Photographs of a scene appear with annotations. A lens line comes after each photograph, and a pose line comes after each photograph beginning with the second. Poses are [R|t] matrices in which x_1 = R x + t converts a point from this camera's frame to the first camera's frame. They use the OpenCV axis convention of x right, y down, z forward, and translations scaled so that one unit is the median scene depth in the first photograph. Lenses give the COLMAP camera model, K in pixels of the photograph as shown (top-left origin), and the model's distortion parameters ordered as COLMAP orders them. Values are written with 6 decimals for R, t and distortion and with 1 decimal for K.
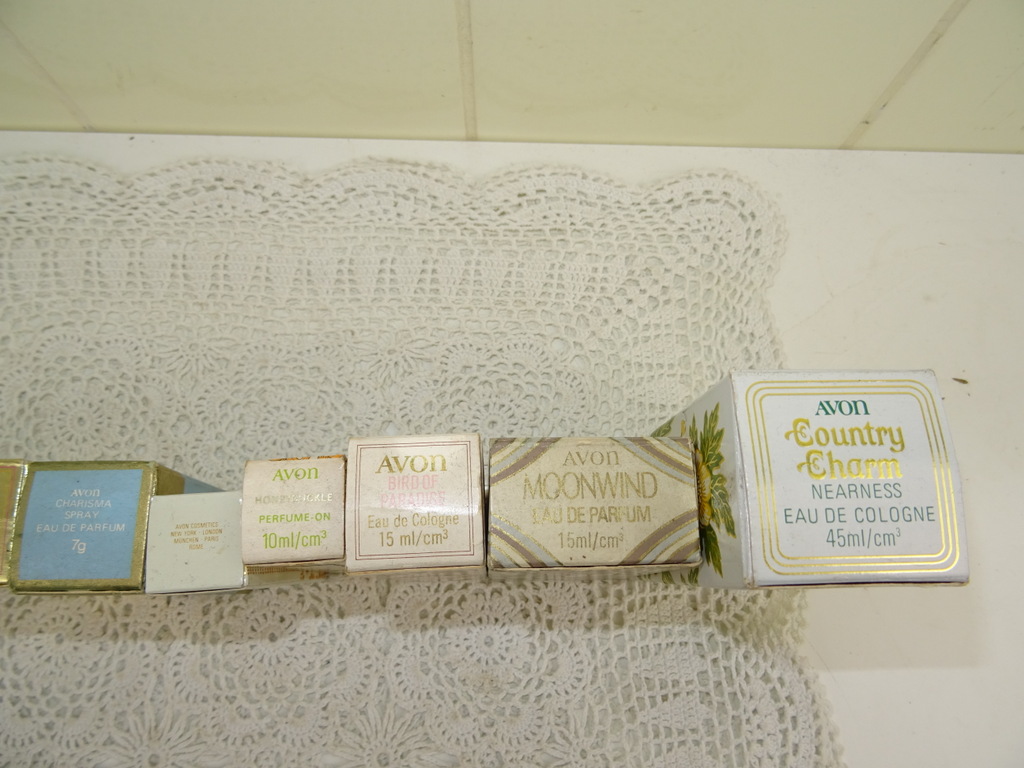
lens RADIAL K [[764.7, 0, 524.0], [0, 764.7, 358.4], [0, 0, 1]] dist [-0.009998, -0.008264]
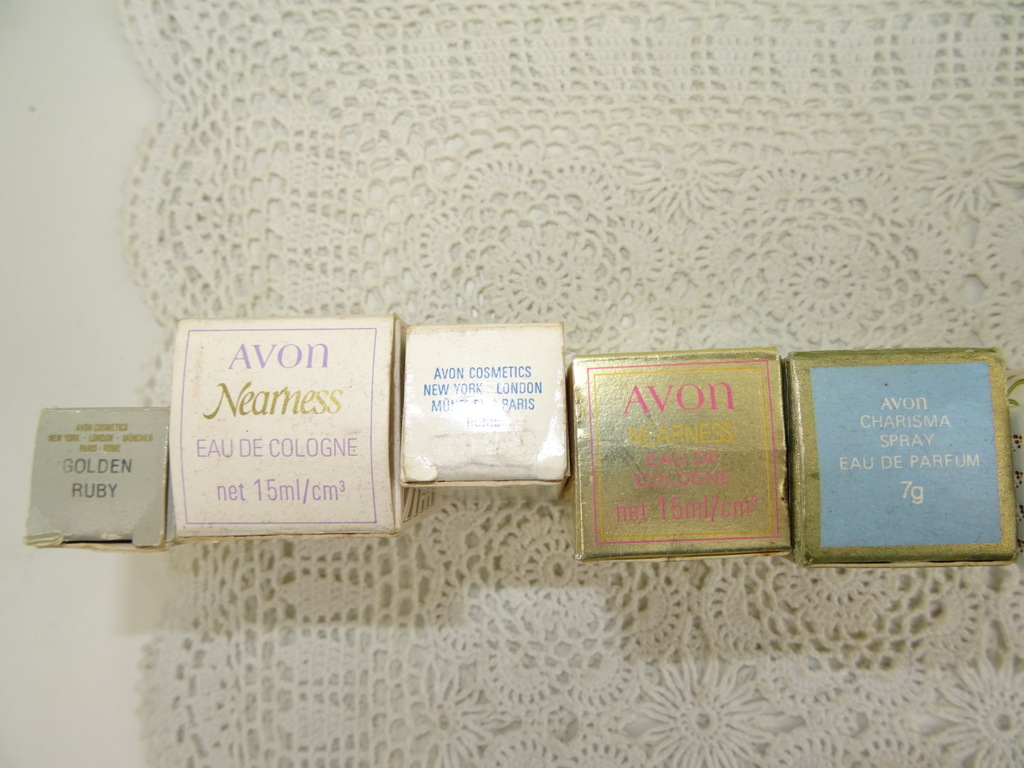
lens RADIAL K [[764.7, 0, 507.6], [0, 764.7, 379.4], [0, 0, 1]] dist [-0.009998, -0.008264]
pose [[0.996307, -0.007528, -0.085537, -0.546937], [0.025580, 0.976943, 0.211961, 0.017054], [0.081969, -0.213366, 0.973528, 0.266687]]
